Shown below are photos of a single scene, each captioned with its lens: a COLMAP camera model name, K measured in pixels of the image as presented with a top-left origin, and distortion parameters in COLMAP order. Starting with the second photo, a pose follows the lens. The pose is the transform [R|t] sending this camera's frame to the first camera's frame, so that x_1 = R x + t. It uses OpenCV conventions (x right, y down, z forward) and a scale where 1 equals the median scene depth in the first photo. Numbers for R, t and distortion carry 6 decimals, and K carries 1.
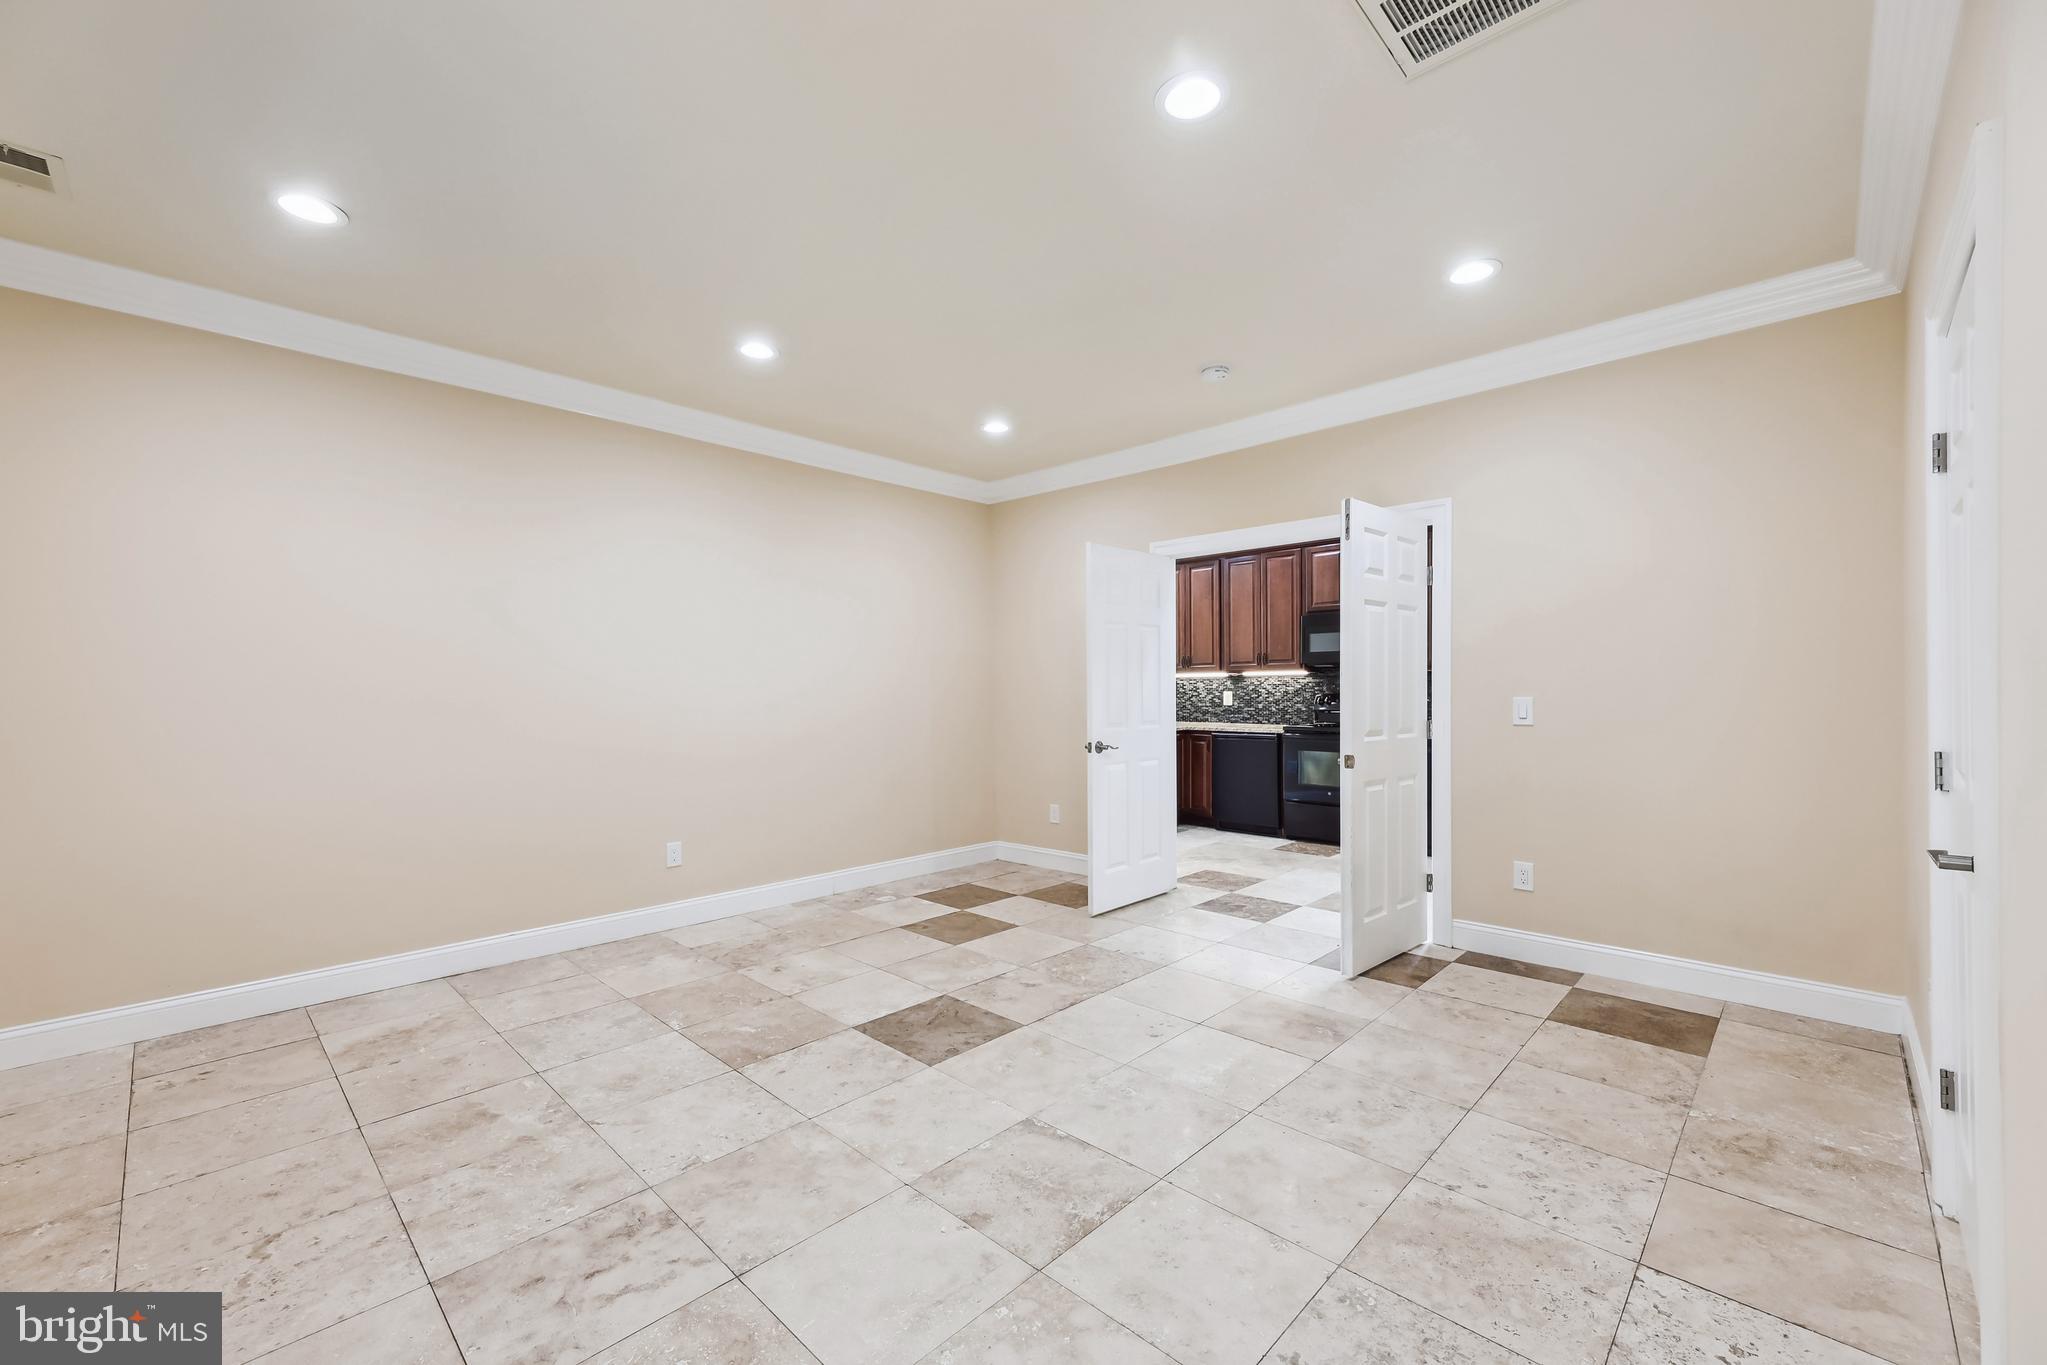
lens RADIAL K [[832.8, 0, 1017.7], [0, 832.8, 689.1], [0, 0, 1]] dist [0.009577, 0.000004]
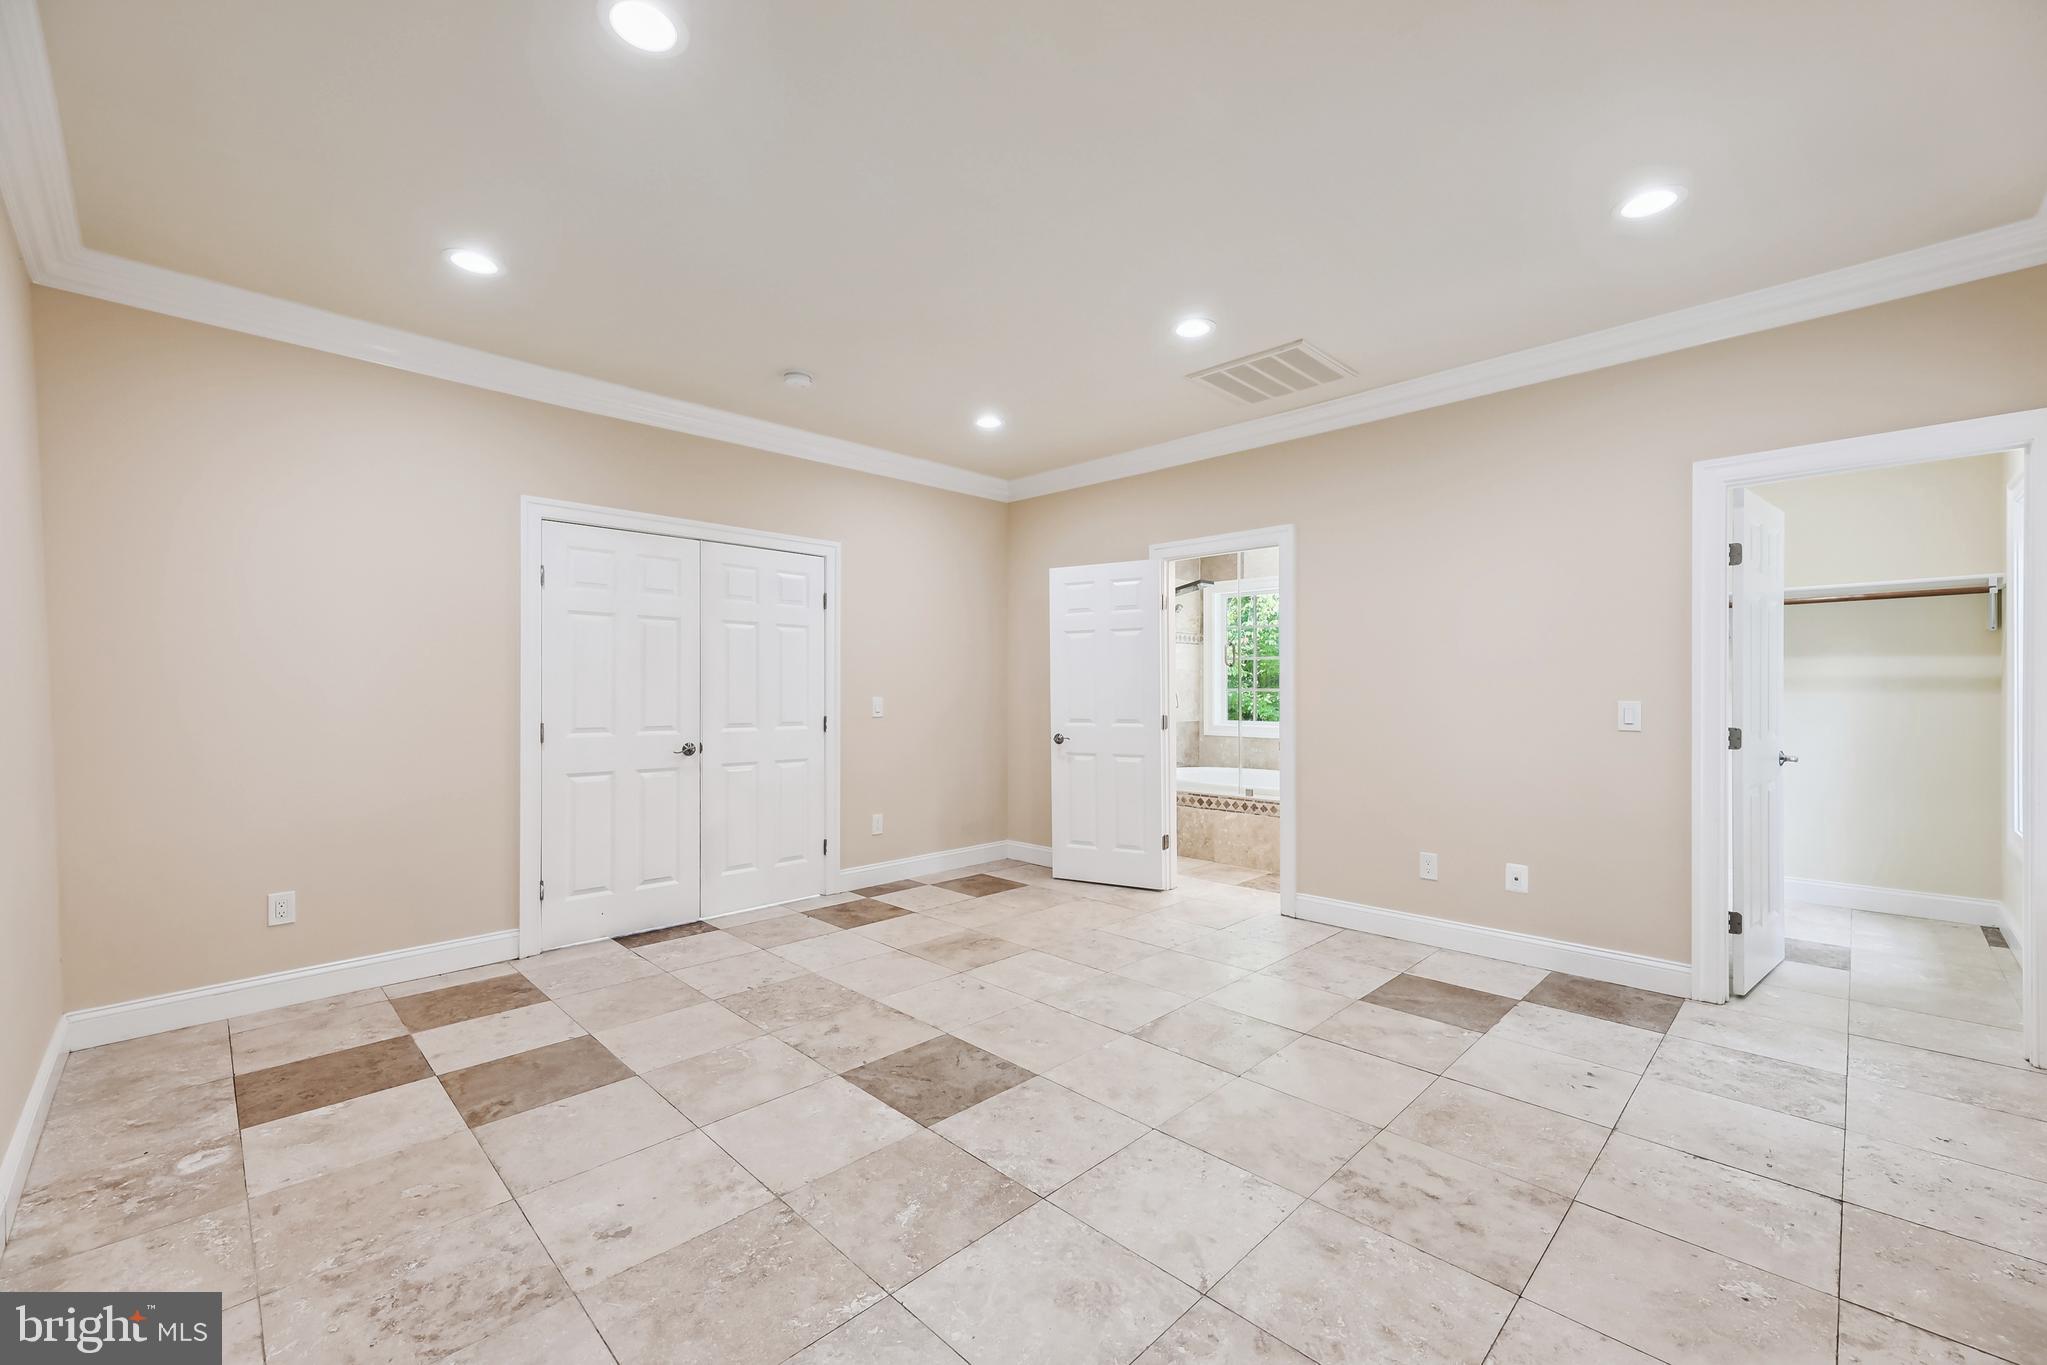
lens RADIAL K [[832.8, 0, 1017.7], [0, 832.8, 689.1], [0, 0, 1]] dist [0.009577, 0.000004]
pose [[0.011612, 0.007289, 0.999906, -0.728824], [-0.000976, 0.999973, -0.007278, 0.004802], [-0.999932, -0.000891, 0.011618, 0.680154]]
